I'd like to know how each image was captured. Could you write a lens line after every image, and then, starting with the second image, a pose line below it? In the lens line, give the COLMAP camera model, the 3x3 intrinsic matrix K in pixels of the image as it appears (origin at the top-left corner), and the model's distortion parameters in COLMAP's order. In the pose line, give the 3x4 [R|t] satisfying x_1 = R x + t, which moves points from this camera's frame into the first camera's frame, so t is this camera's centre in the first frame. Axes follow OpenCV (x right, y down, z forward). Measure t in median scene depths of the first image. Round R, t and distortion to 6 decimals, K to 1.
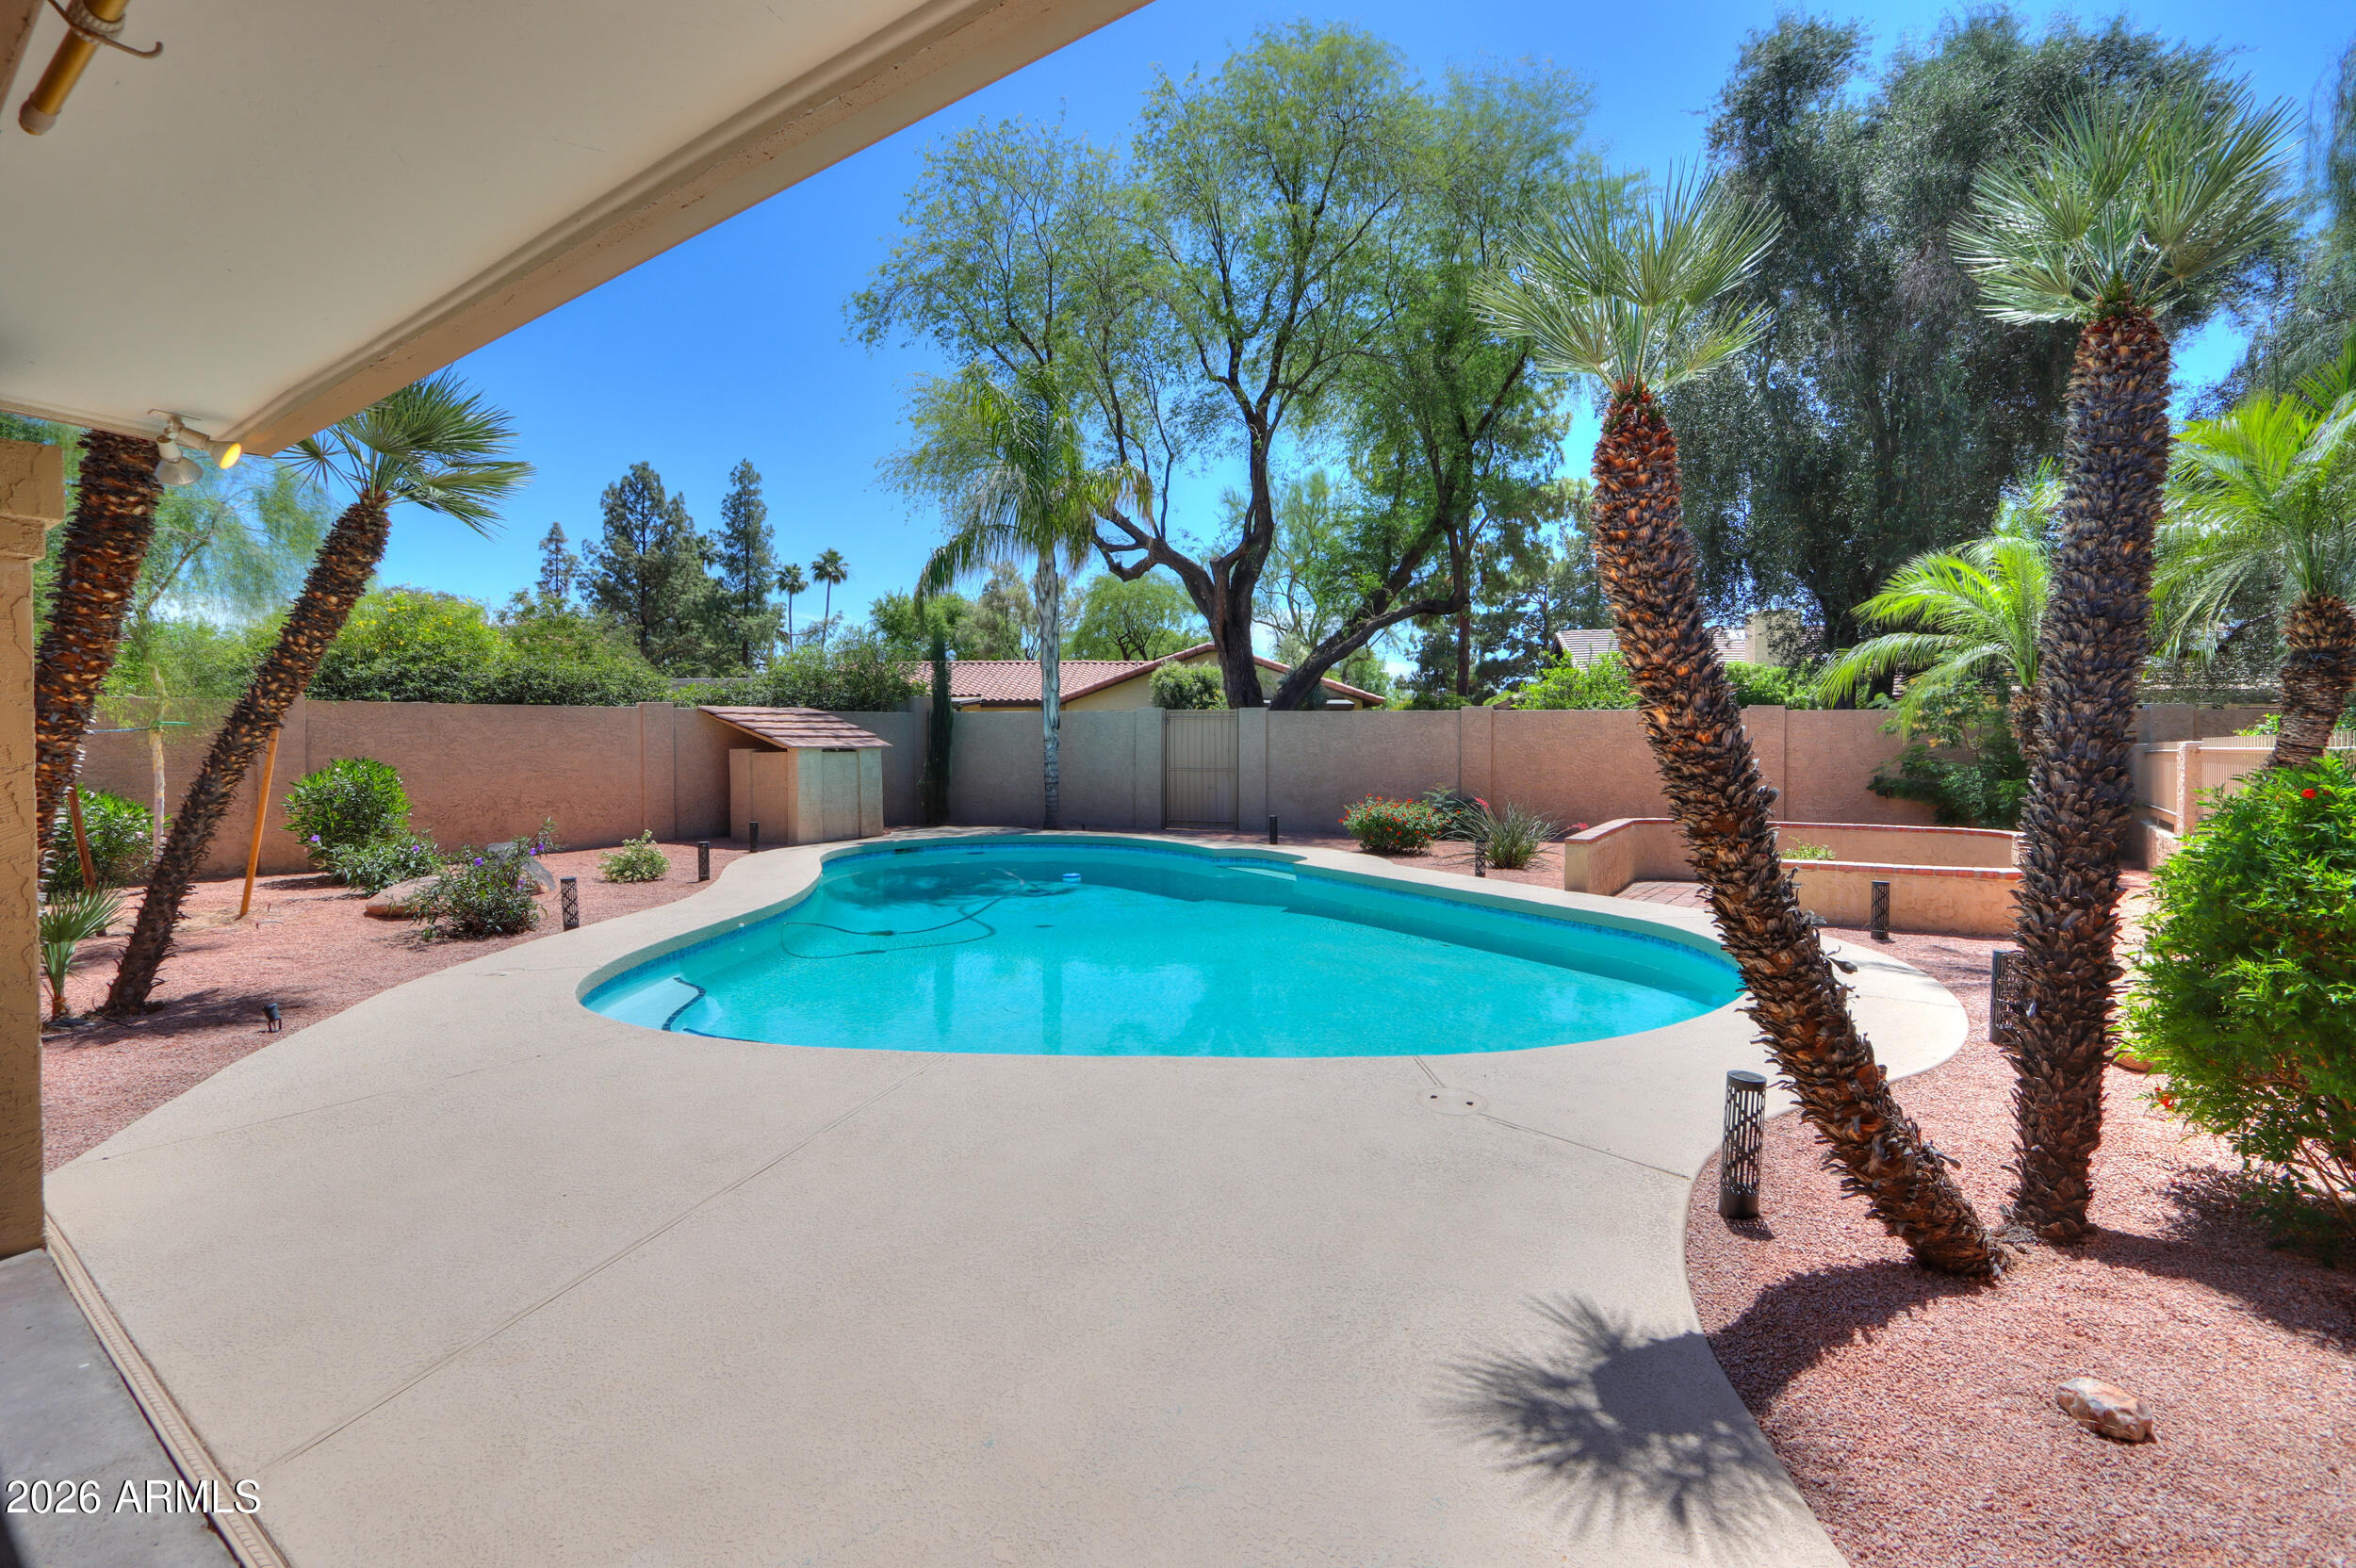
lens RADIAL K [[1099.2, 0, 1167.5], [0, 1099.2, 745.4], [0, 0, 1]] dist [-0.004802, 0.002339]
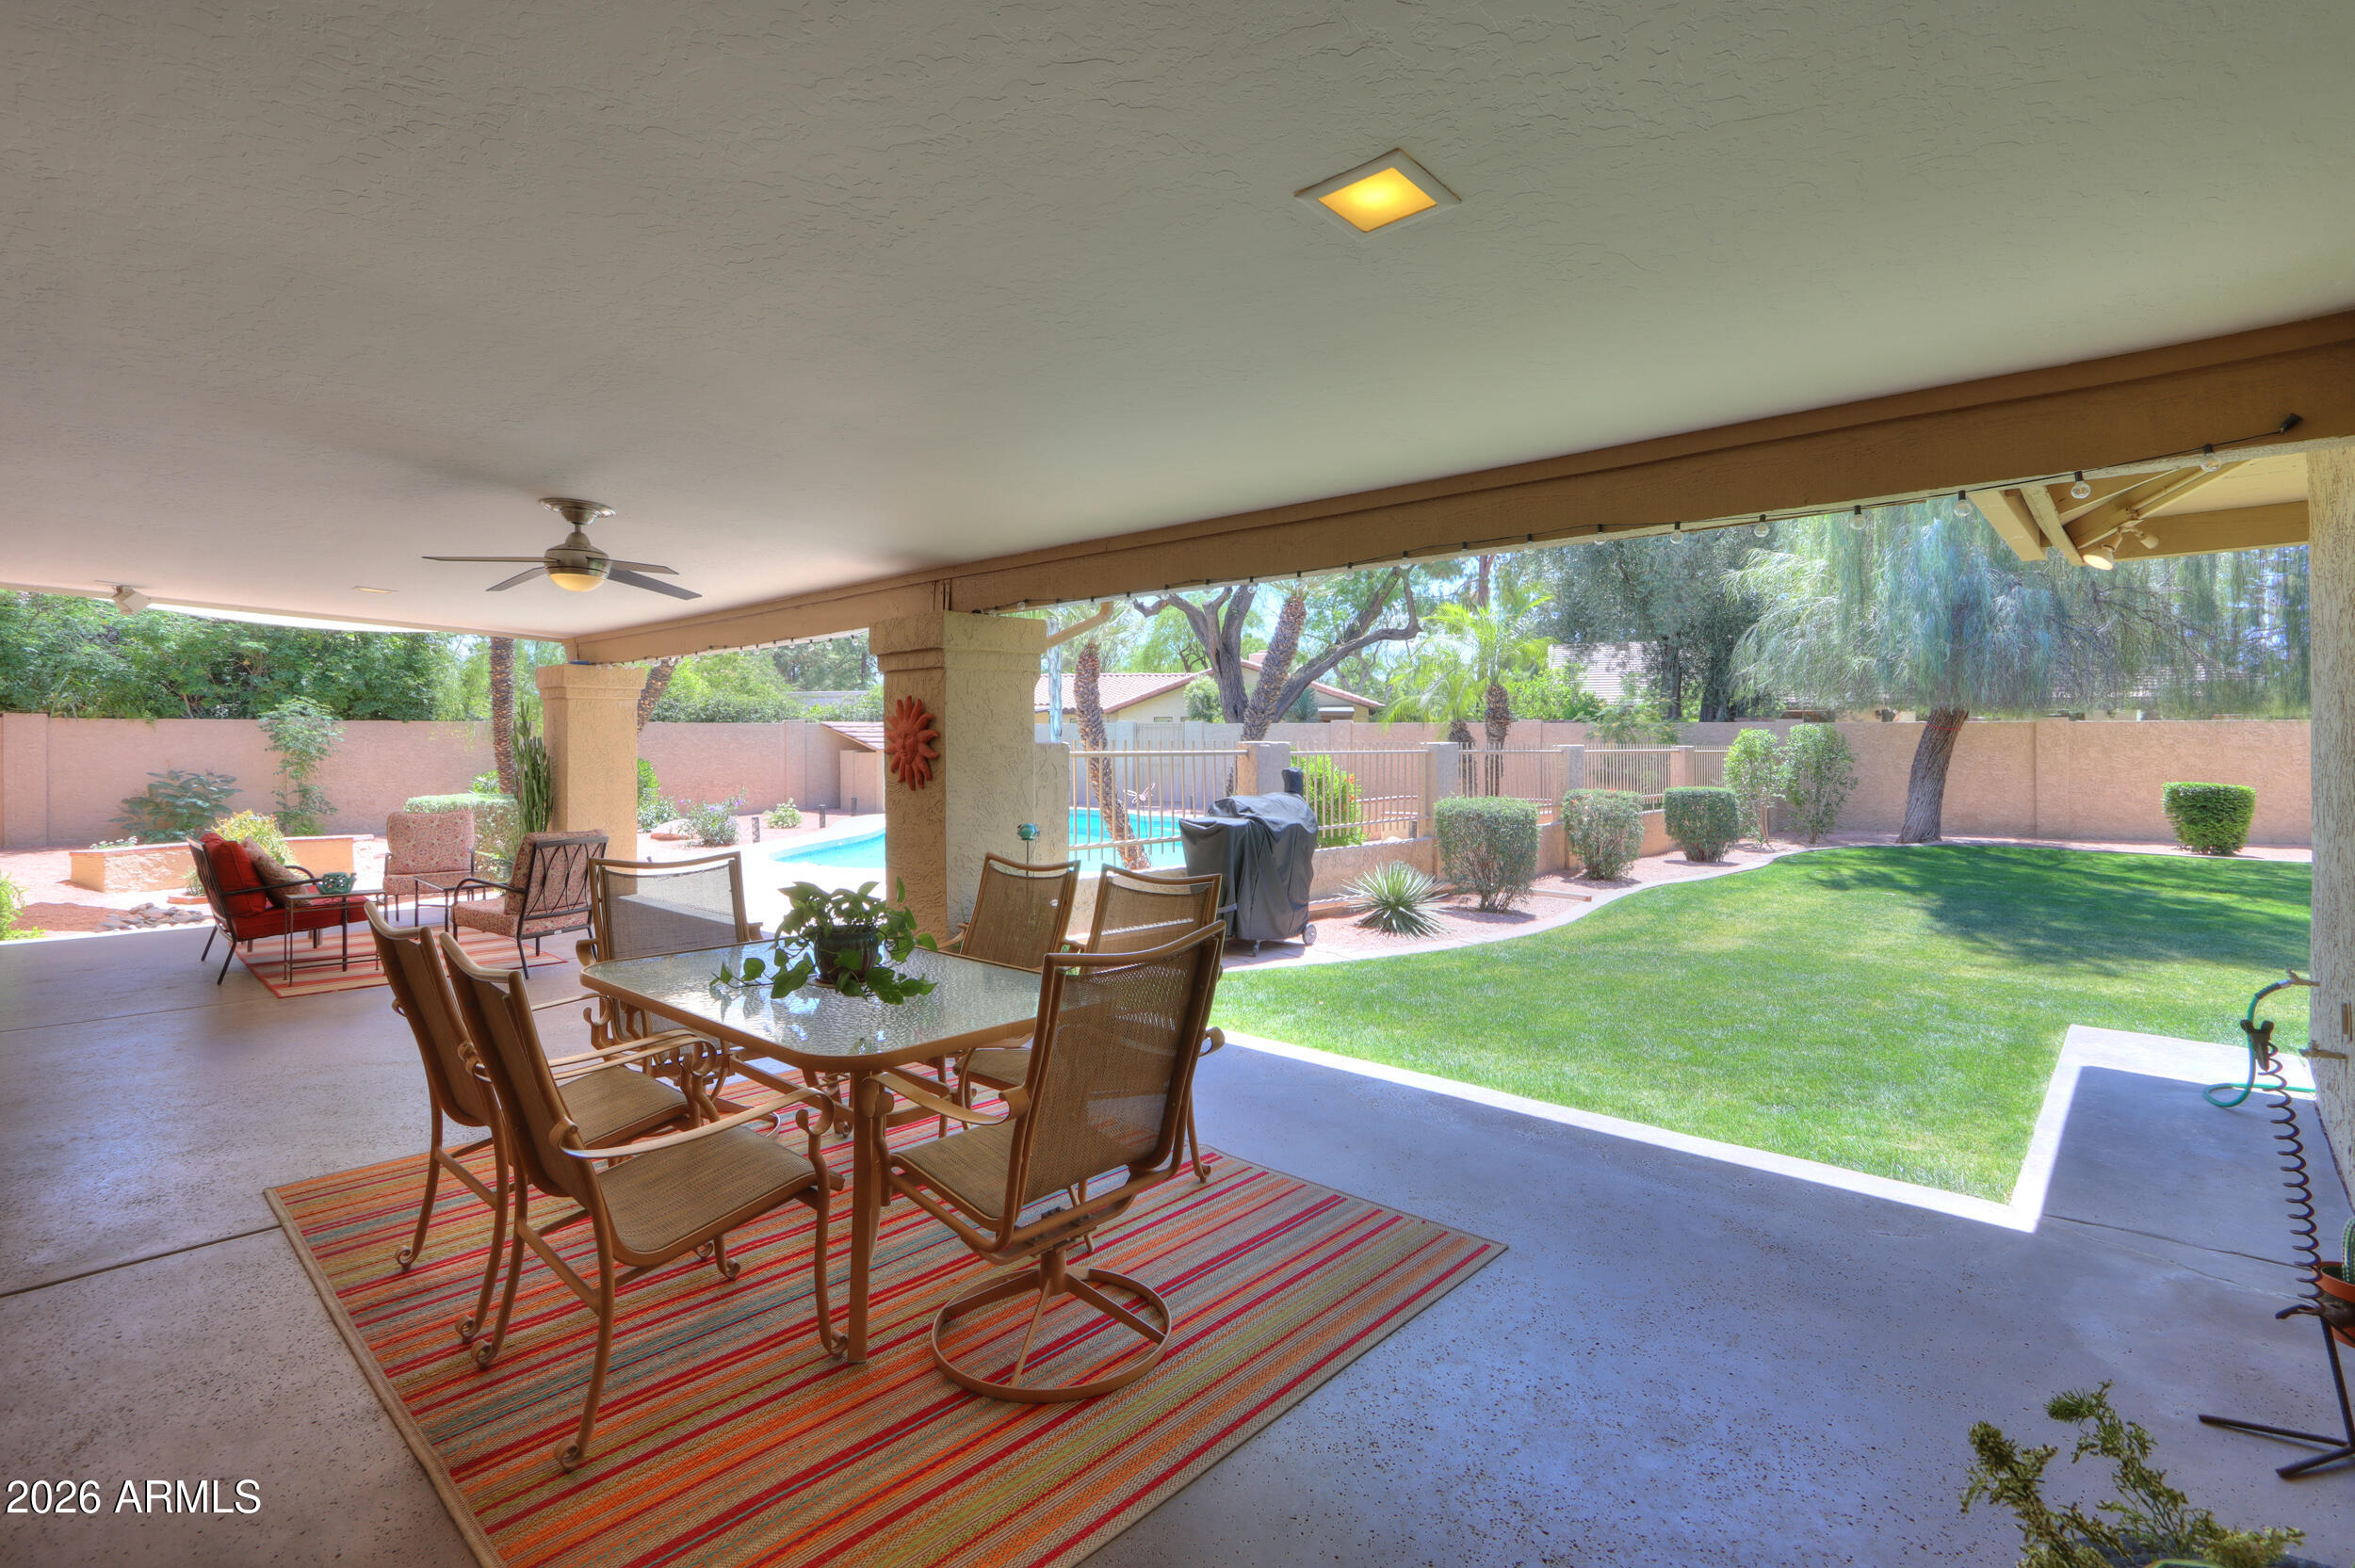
lens RADIAL K [[1098.6, 0, 1155.9], [0, 1098.6, 737.1], [0, 0, 1]] dist [-0.004802, 0.002339]
pose [[0.993807, -0.001897, -0.111105, 0.139506], [0.001168, 0.999977, -0.006629, -0.003063], [0.111115, 0.006458, 0.993787, -0.316187]]
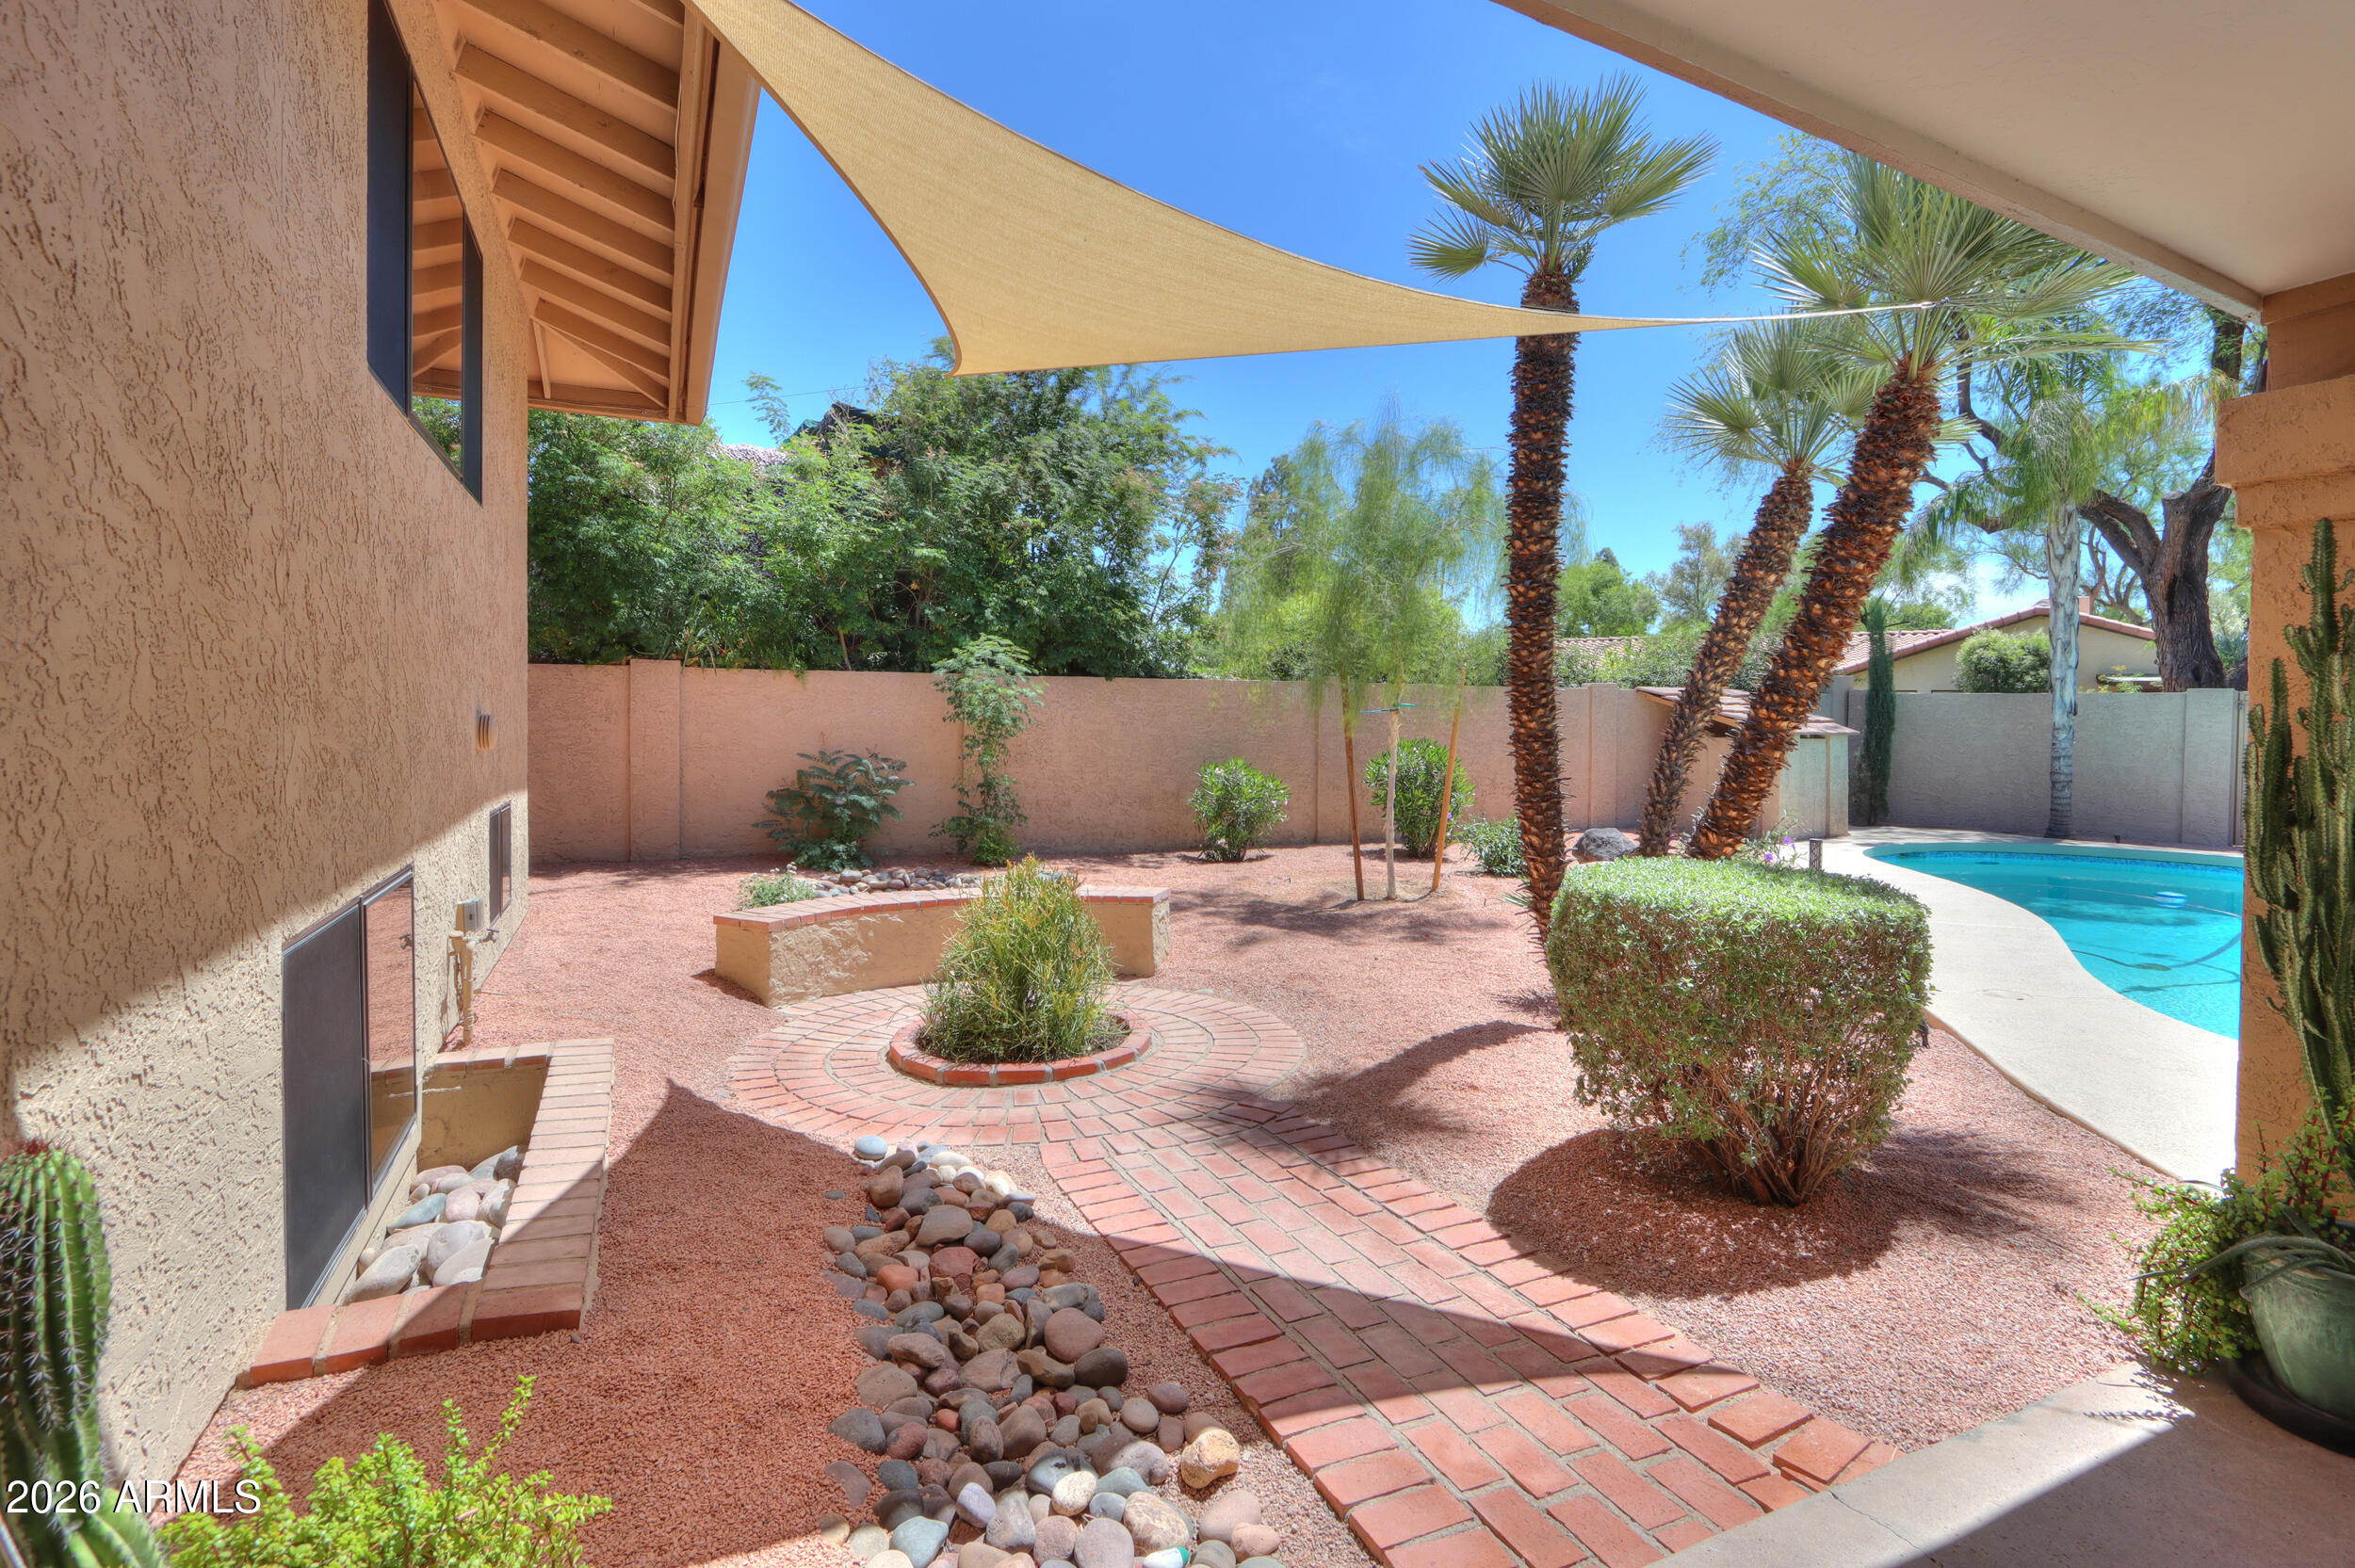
lens RADIAL K [[1098.6, 0, 1160.7], [0, 1098.6, 739.4], [0, 0, 1]] dist [-0.004802, 0.002339]
pose [[0.882788, 0.020496, -0.469324, -0.235019], [-0.013813, 0.999748, 0.017679, -0.001219], [0.469568, -0.009124, 0.882849, -0.021275]]
